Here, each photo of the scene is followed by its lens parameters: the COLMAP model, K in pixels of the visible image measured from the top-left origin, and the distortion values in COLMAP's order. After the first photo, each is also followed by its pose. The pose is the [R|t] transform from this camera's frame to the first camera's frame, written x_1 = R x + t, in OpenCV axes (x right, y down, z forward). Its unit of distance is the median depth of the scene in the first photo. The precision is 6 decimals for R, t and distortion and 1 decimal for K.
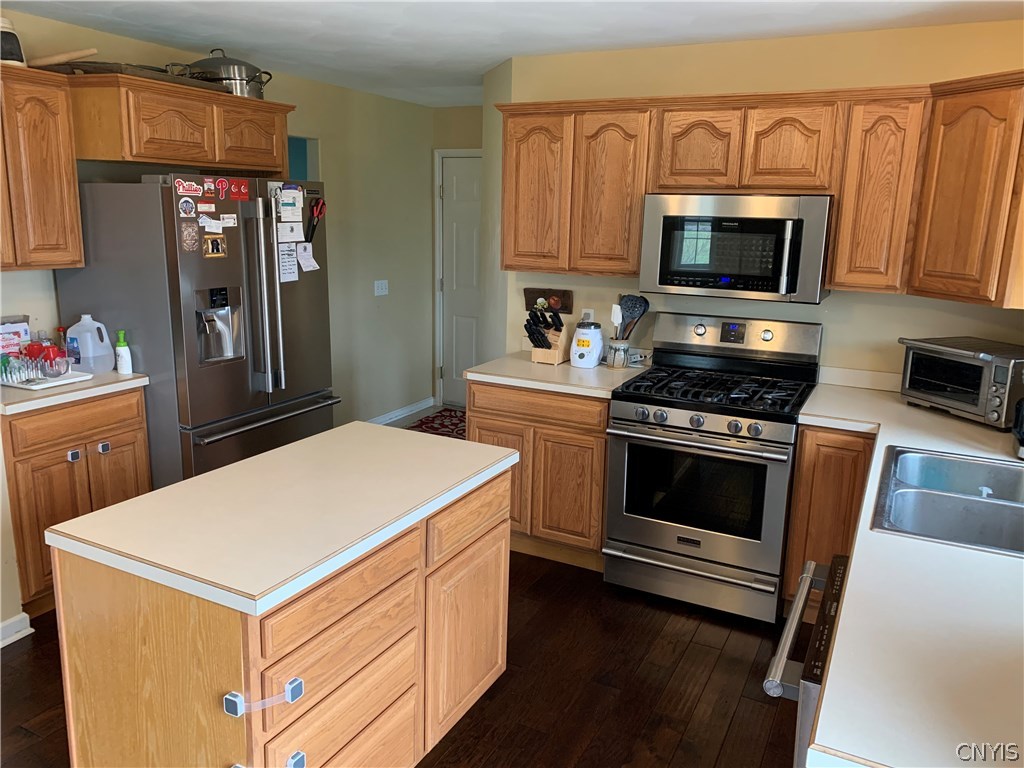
lens RADIAL K [[781.7, 0, 512.0], [0, 781.7, 384.0], [0, 0, 1]] dist [0.060197, -0.080233]
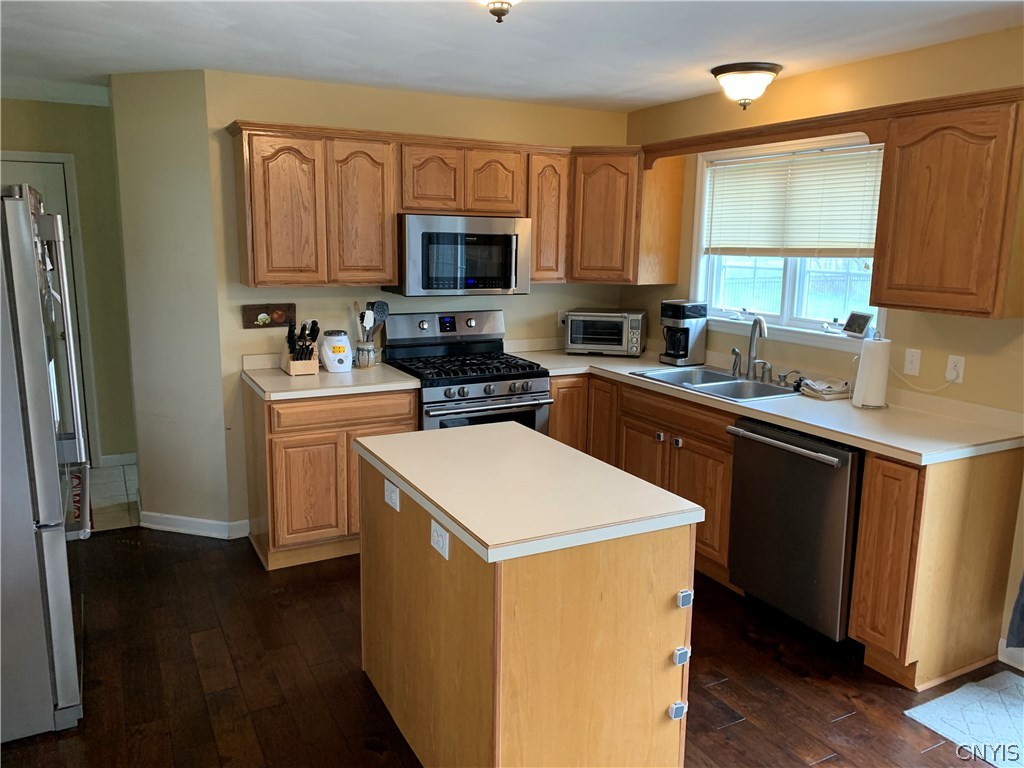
lens RADIAL K [[762.9, 0, 512.0], [0, 762.9, 384.0], [0, 0, 1]] dist [0.052138, -0.069202]
pose [[0.561411, -0.168501, 0.810201, -0.711218], [0.180689, 0.980387, 0.078690, -0.050574], [-0.807570, 0.102217, 0.580846, 0.219813]]
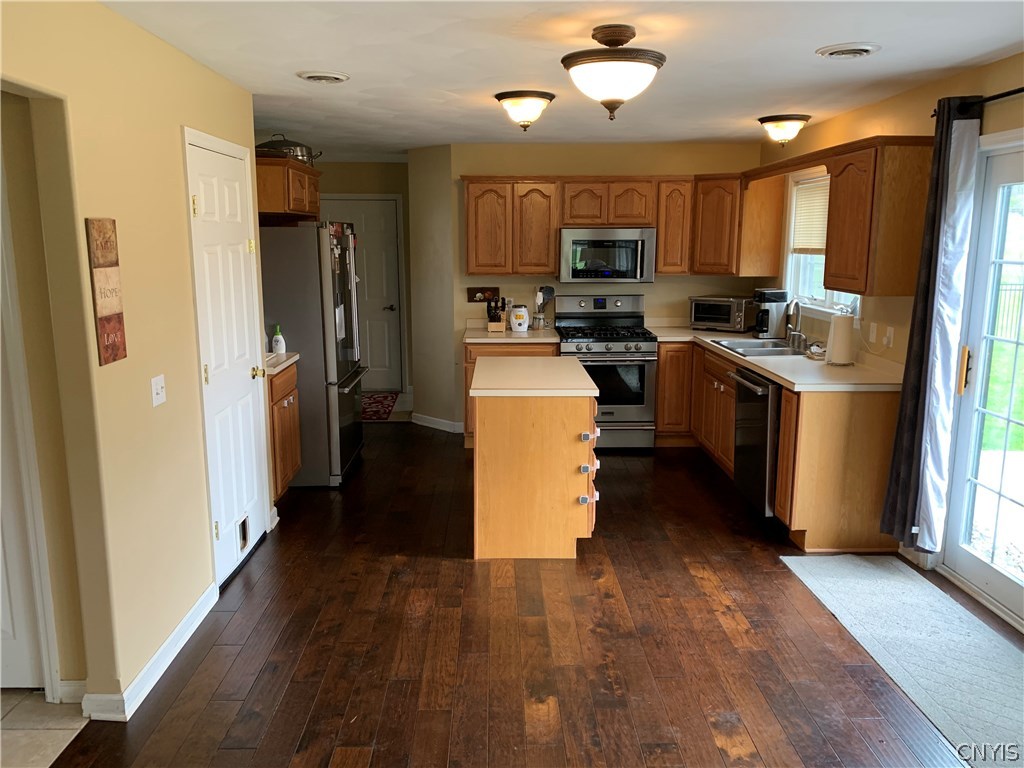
lens RADIAL K [[781.7, 0, 512.0], [0, 781.7, 384.0], [0, 0, 1]] dist [0.060197, -0.080233]
pose [[0.876362, -0.109829, 0.468963, -0.804184], [0.125829, 0.992048, -0.002806, 0.103248], [-0.464926, 0.061469, 0.883213, -0.512614]]
